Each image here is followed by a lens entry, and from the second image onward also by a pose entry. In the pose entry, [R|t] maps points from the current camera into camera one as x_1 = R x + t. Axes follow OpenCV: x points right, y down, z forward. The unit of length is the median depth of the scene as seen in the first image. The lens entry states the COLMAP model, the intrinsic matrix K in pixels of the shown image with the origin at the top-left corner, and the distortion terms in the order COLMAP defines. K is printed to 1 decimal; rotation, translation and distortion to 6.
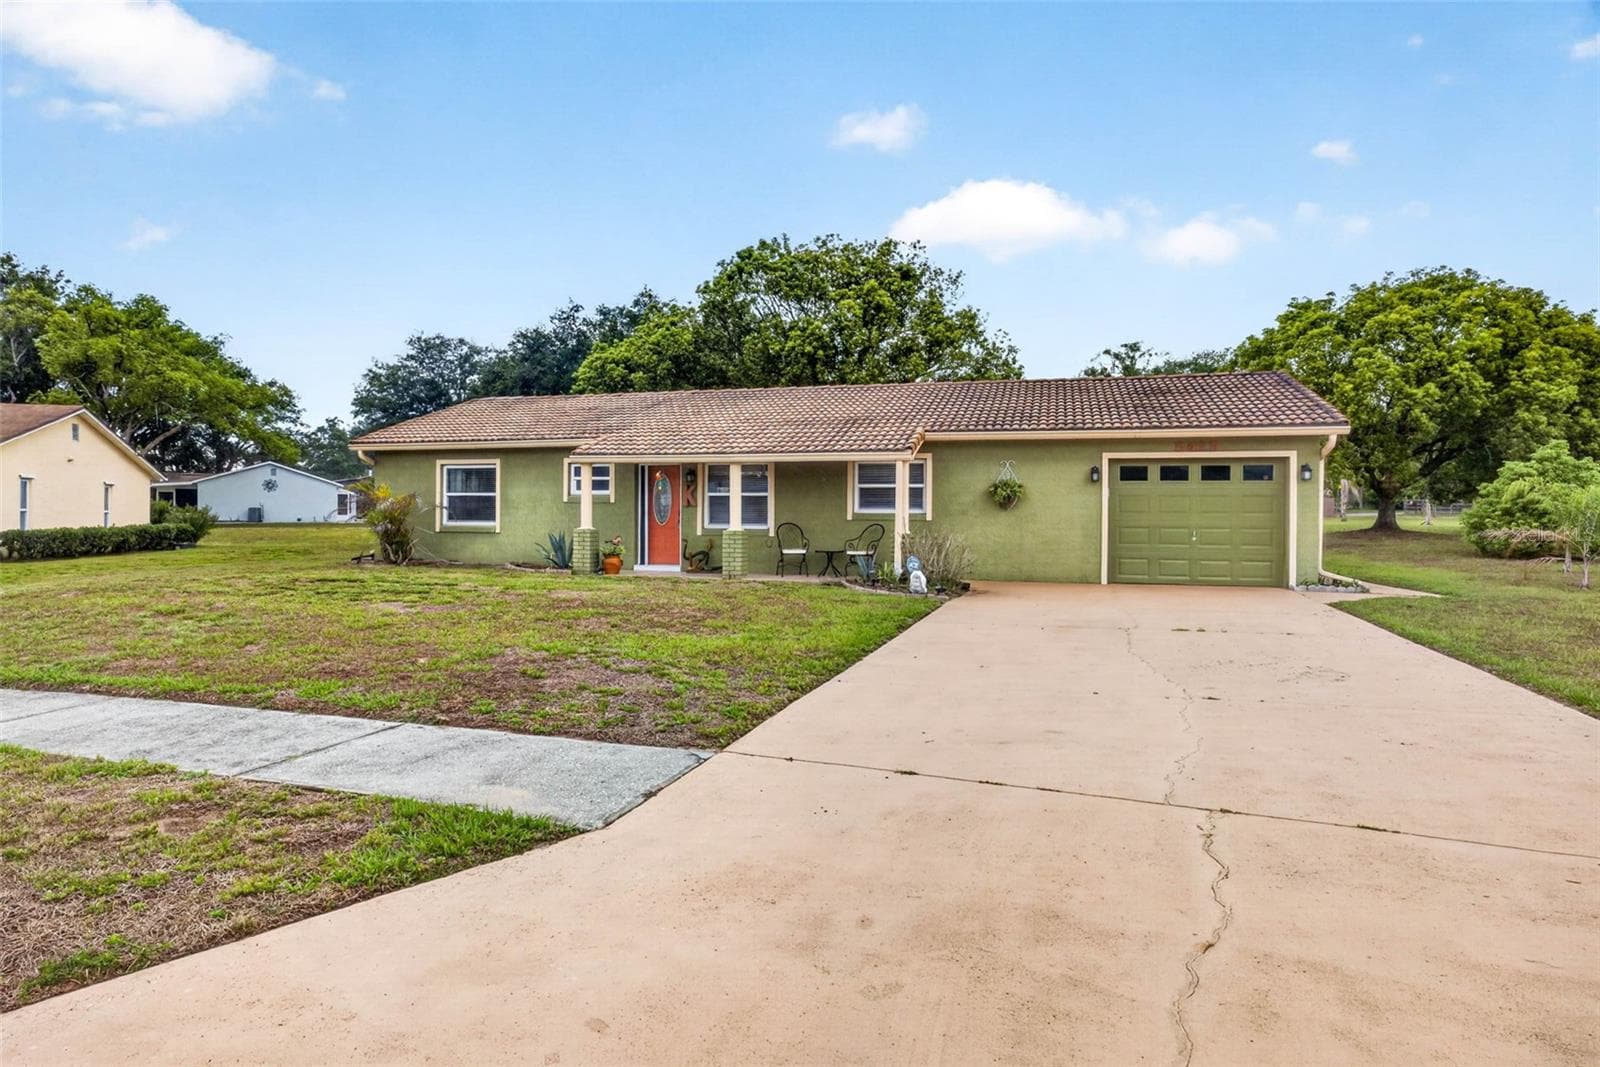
lens RADIAL K [[896.5, 0, 784.9], [0, 896.5, 517.6], [0, 0, 1]] dist [0.002351, 0.000451]
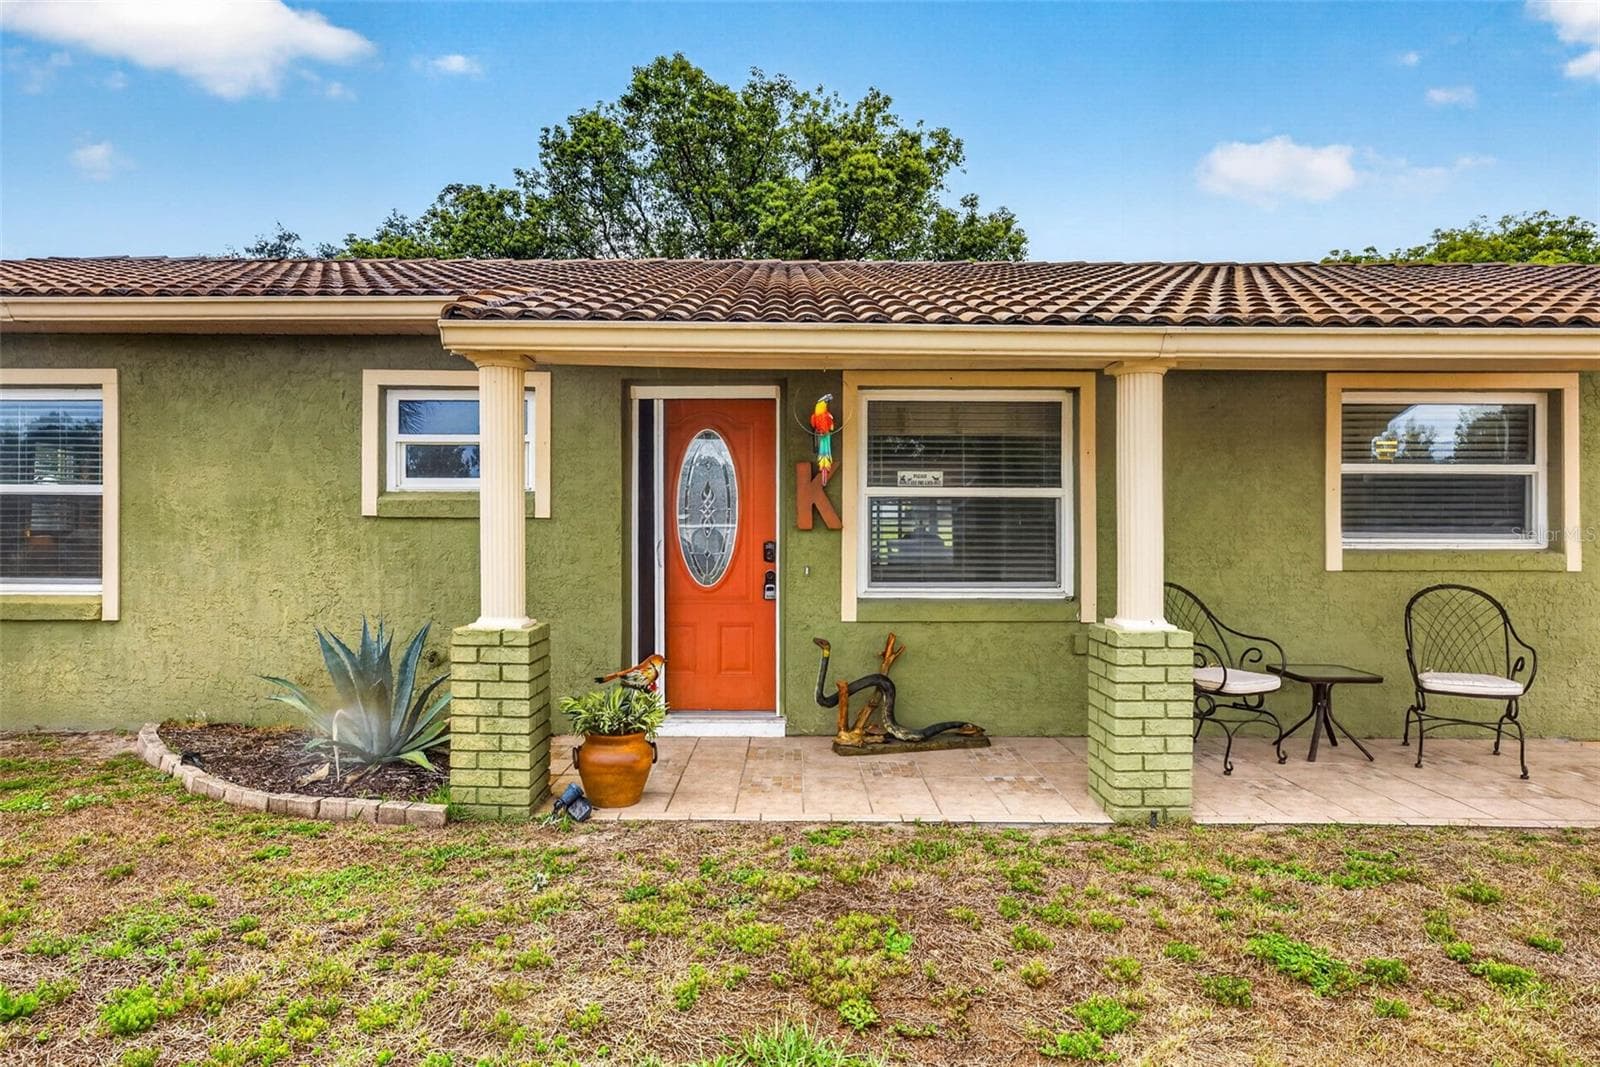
lens RADIAL K [[902.2, 0, 795.2], [0, 902.2, 523.4], [0, 0, 1]] dist [-0.003563, 0.002336]
pose [[0.956165, -0.004566, 0.292793, -0.197099], [0.005091, 0.999987, -0.001032, -0.013937], [-0.292784, 0.002477, 0.956175, 0.670656]]
